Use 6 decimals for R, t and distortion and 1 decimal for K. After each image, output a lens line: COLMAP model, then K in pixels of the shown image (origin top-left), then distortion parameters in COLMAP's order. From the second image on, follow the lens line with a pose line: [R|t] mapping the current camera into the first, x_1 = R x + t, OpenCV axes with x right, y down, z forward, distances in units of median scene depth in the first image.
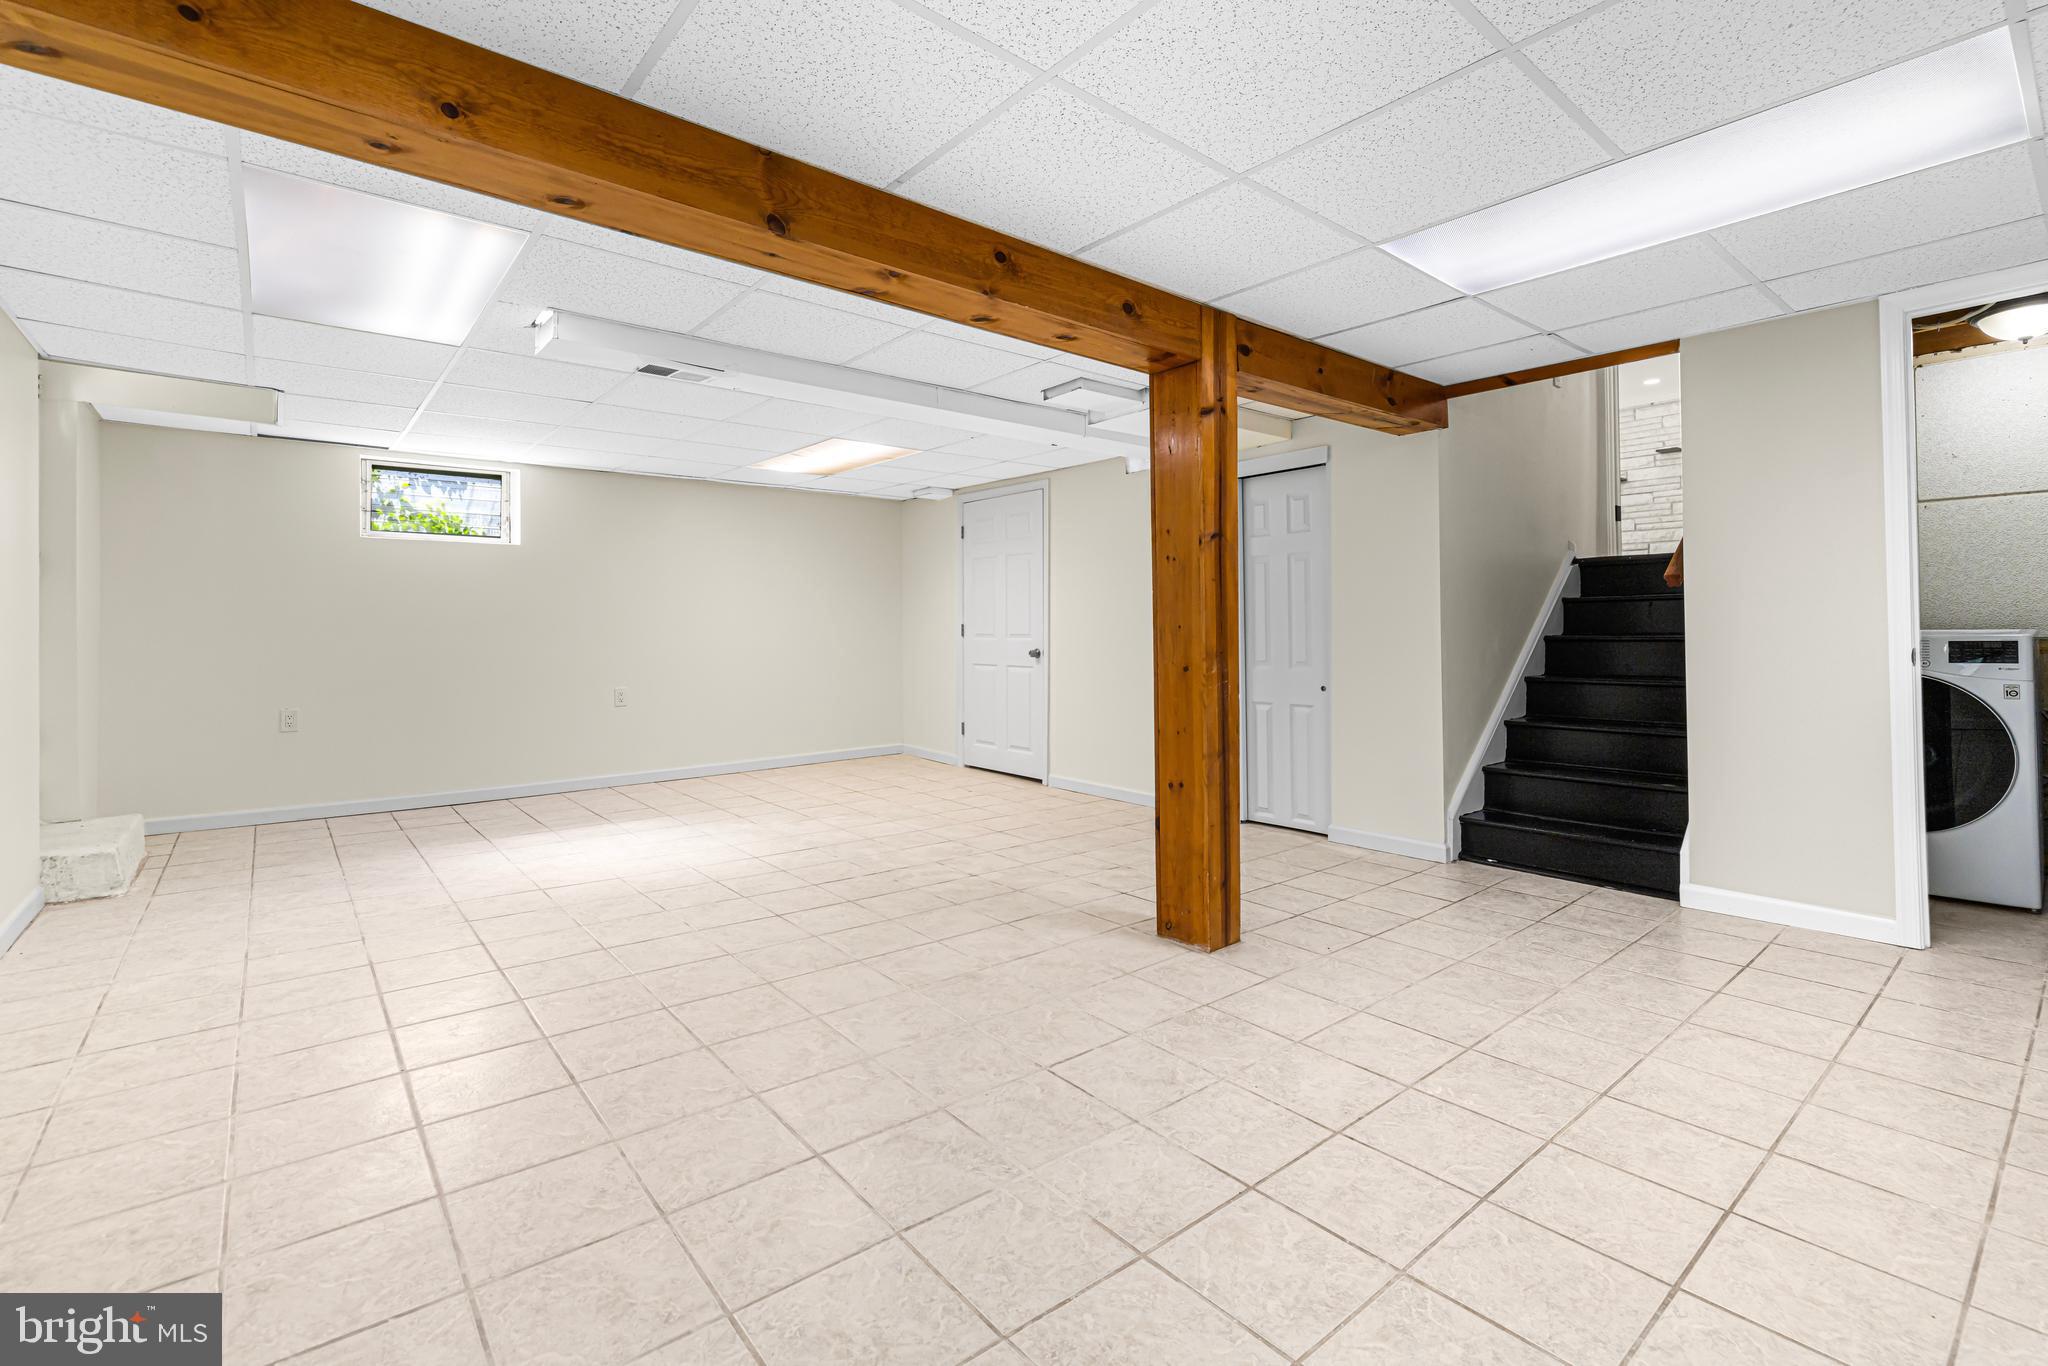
lens RADIAL K [[902.8, 0, 1008.4], [0, 902.8, 617.3], [0, 0, 1]] dist [0.003408, 0.001139]
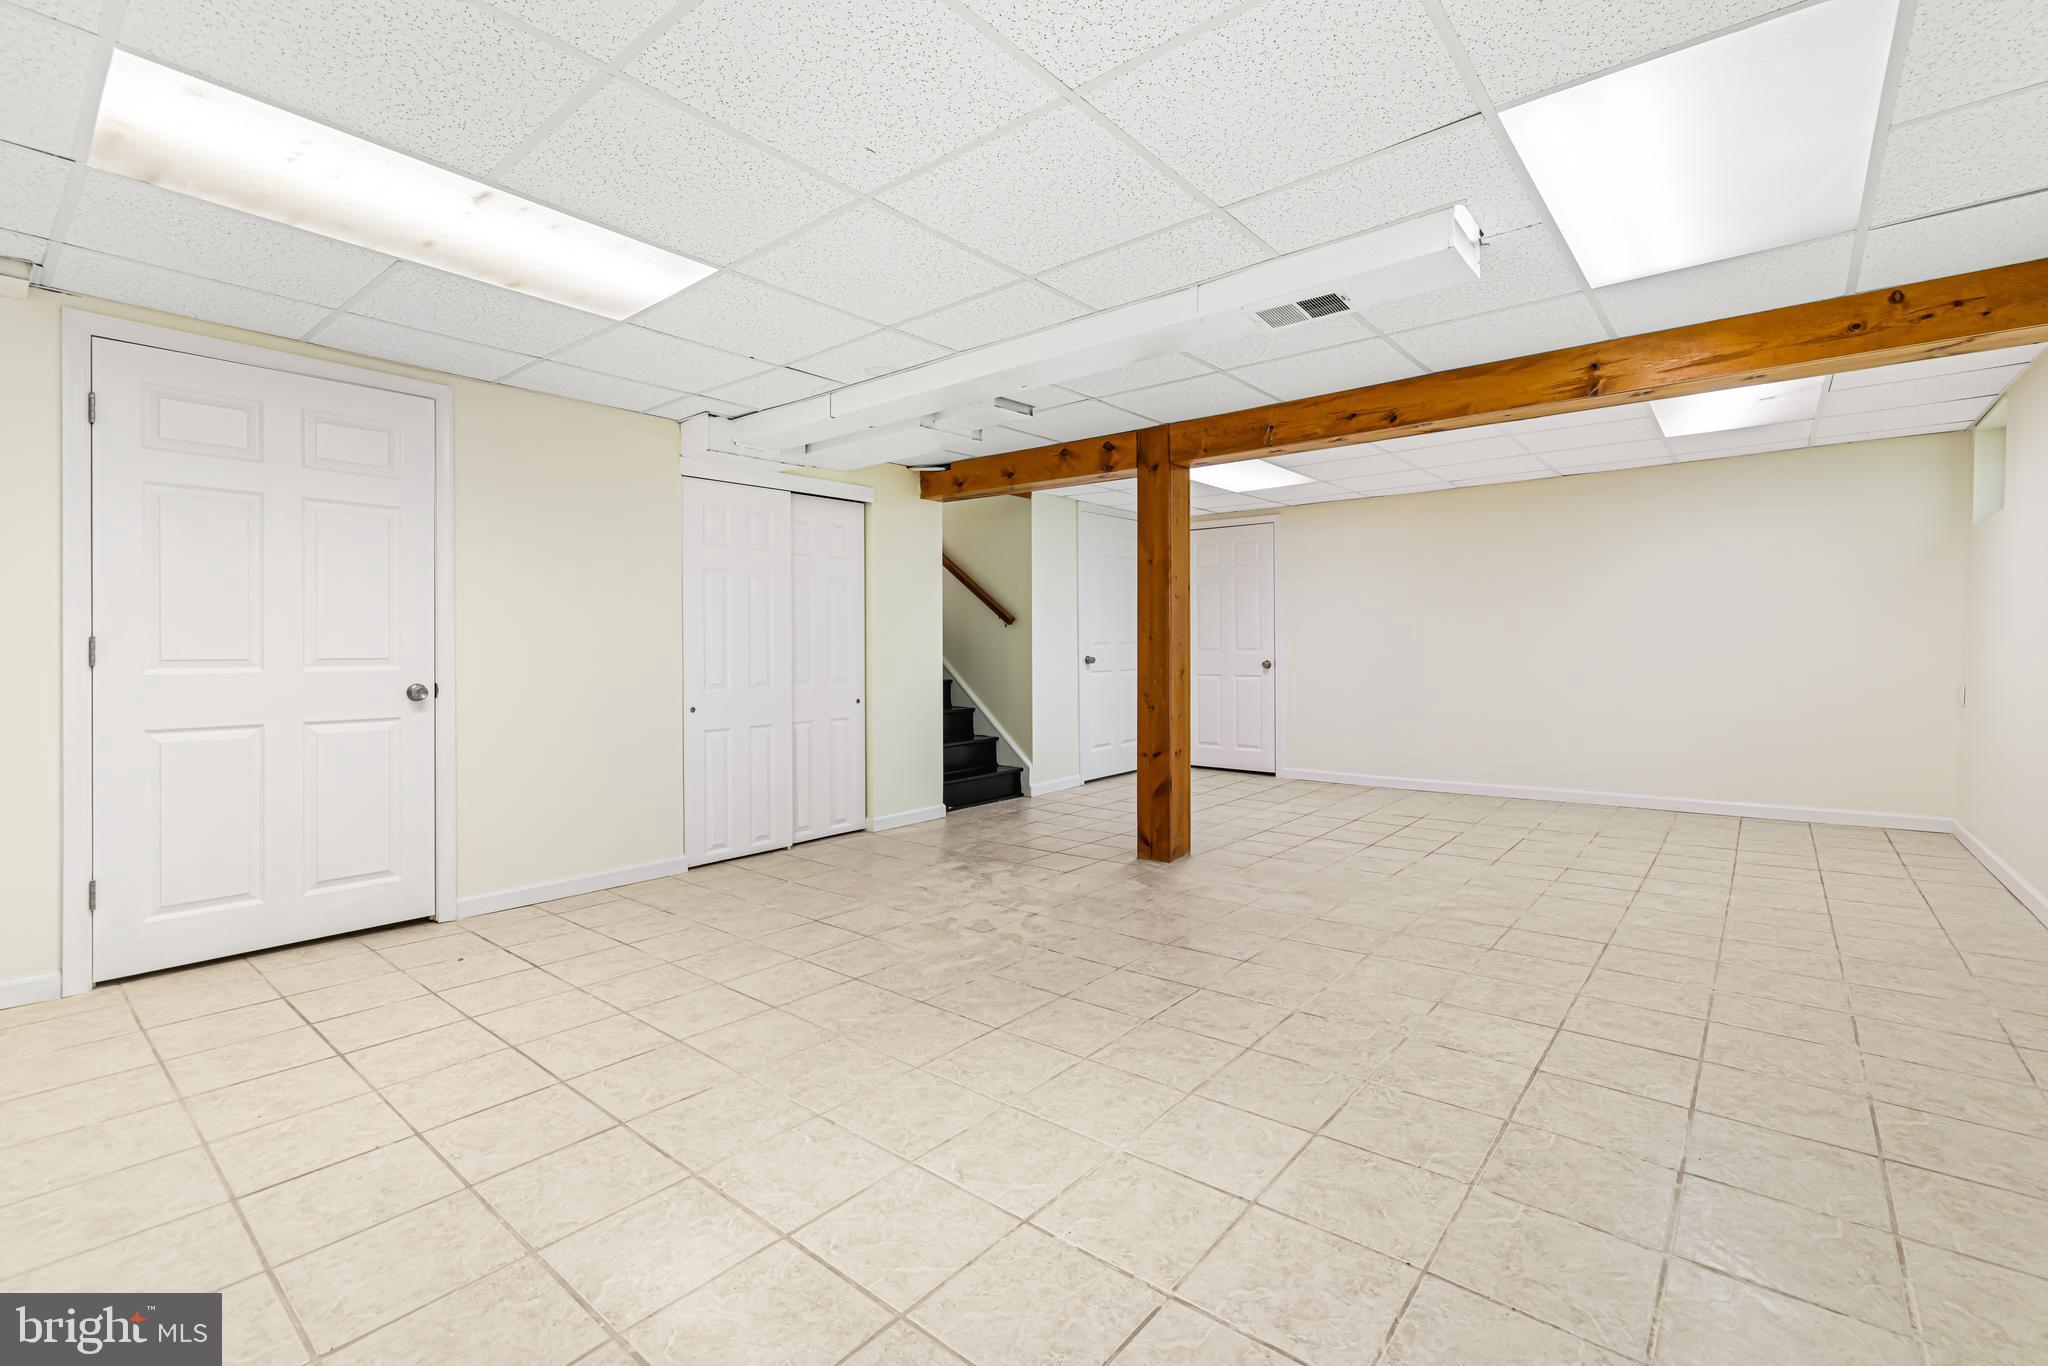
lens RADIAL K [[902.8, 0, 1023.5], [0, 902.8, 667.7], [0, 0, 1]] dist [0.003408, 0.001139]
pose [[-0.194200, -0.012832, 0.980878, -1.304492], [-0.007498, 0.999905, 0.011597, 0.034481], [-0.980933, -0.005103, -0.194277, 1.666899]]
